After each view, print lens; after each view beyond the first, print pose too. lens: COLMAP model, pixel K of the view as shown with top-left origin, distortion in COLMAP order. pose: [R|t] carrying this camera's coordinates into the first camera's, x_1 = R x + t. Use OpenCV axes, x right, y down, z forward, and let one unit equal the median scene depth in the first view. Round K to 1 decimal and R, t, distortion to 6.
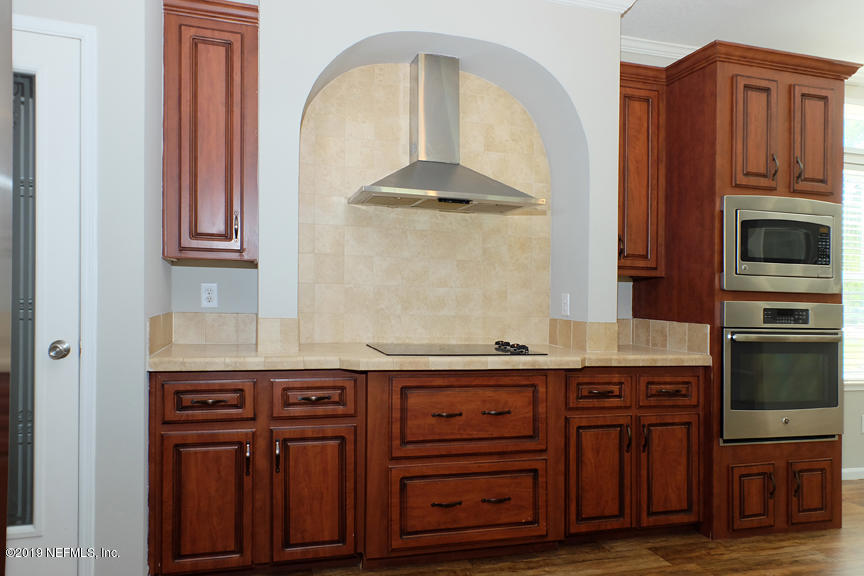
lens RADIAL K [[601.5, 0, 427.4], [0, 601.5, 275.2], [0, 0, 1]] dist [-0.002378, 0.004434]
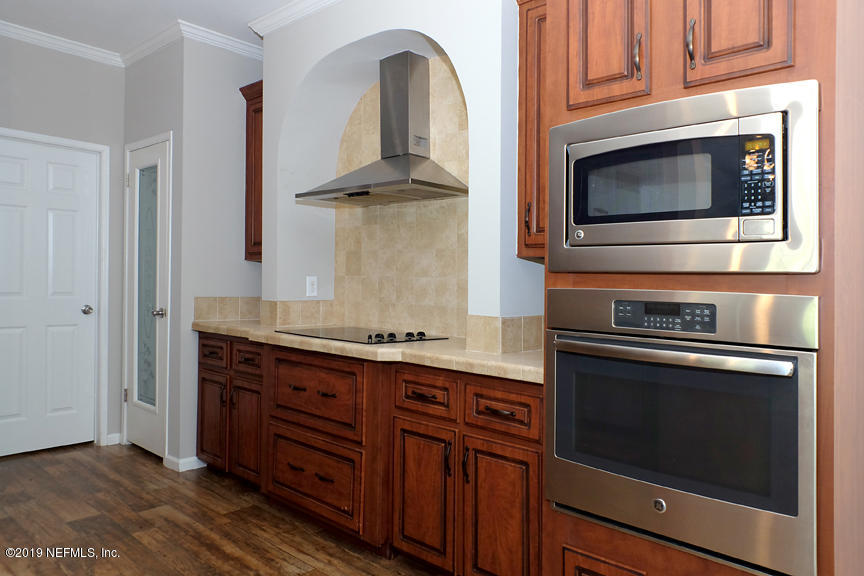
lens RADIAL K [[601.5, 0, 447.4], [0, 601.5, 267.8], [0, 0, 1]] dist [-0.002378, 0.004434]
pose [[0.529230, -0.033375, -0.847822, 1.016229], [0.014098, 0.999434, -0.030543, 0.040524], [0.848362, 0.004212, 0.529401, 0.568500]]
